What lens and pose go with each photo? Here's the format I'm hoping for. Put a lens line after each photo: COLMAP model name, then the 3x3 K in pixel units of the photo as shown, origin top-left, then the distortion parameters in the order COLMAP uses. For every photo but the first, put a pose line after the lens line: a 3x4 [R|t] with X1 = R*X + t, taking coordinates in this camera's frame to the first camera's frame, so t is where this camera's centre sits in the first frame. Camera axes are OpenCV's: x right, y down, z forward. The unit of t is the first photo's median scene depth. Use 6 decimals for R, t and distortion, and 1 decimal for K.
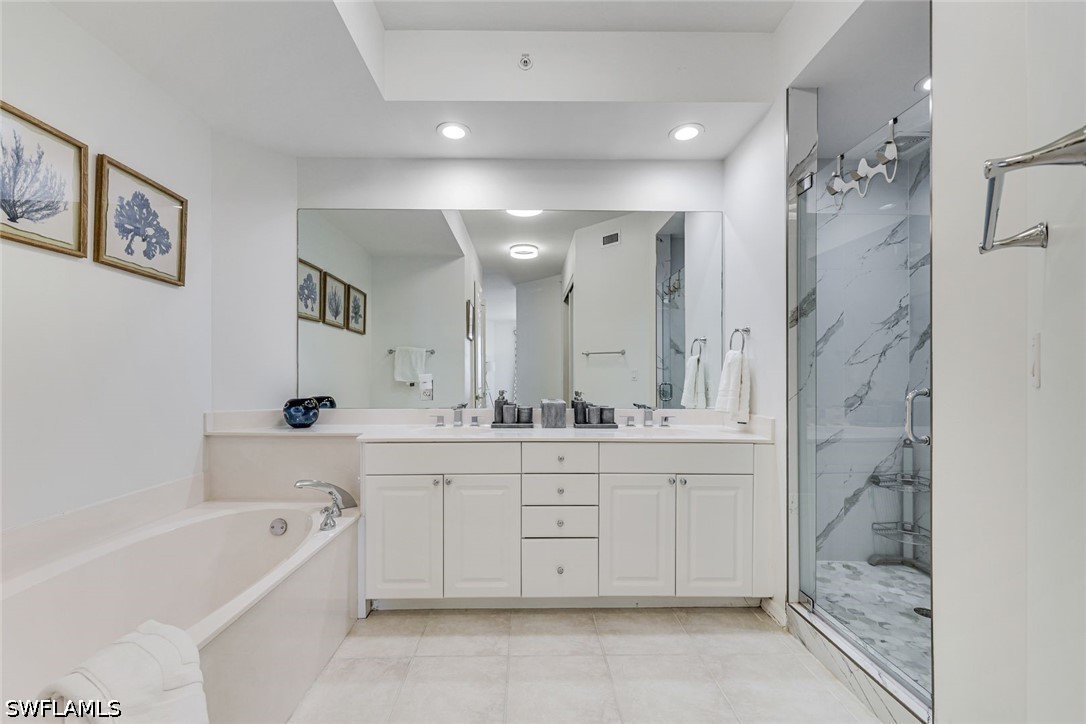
lens RADIAL K [[438.5, 0, 523.2], [0, 438.5, 375.3], [0, 0, 1]] dist [0.001809, -0.000405]
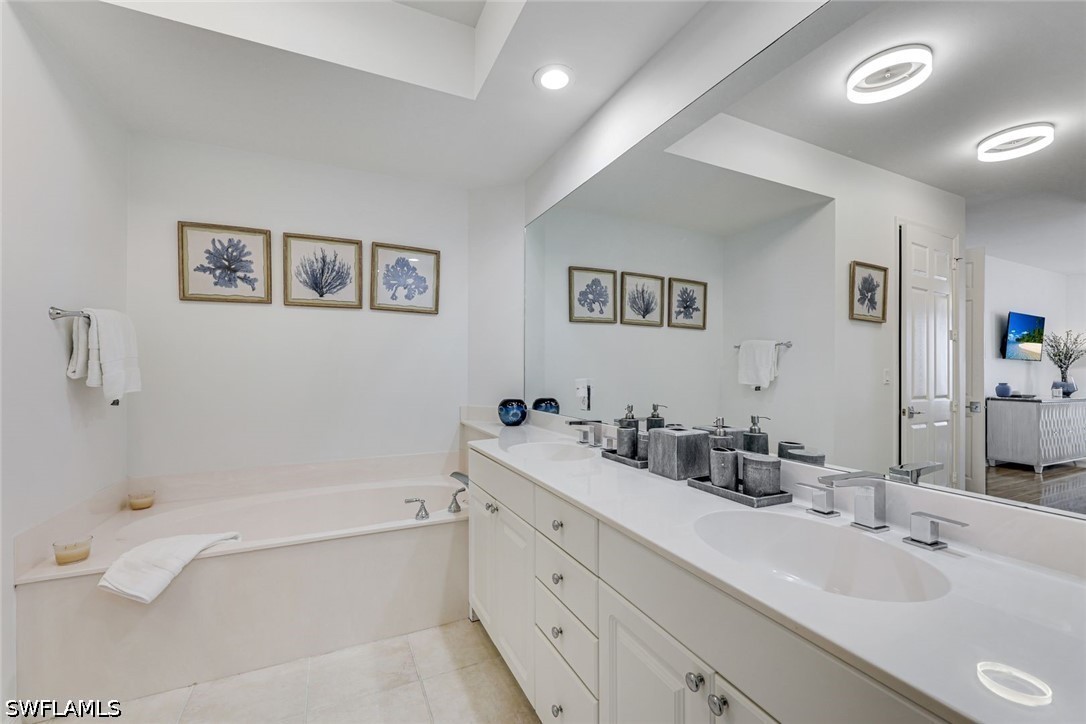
lens RADIAL K [[438.5, 0, 545.7], [0, 438.5, 367.0], [0, 0, 1]] dist [0.001809, -0.000405]
pose [[0.423808, -0.009241, -0.905705, 0.679495], [0.001405, 0.999953, -0.009545, -0.023281], [0.905751, 0.002773, 0.423801, 0.785653]]
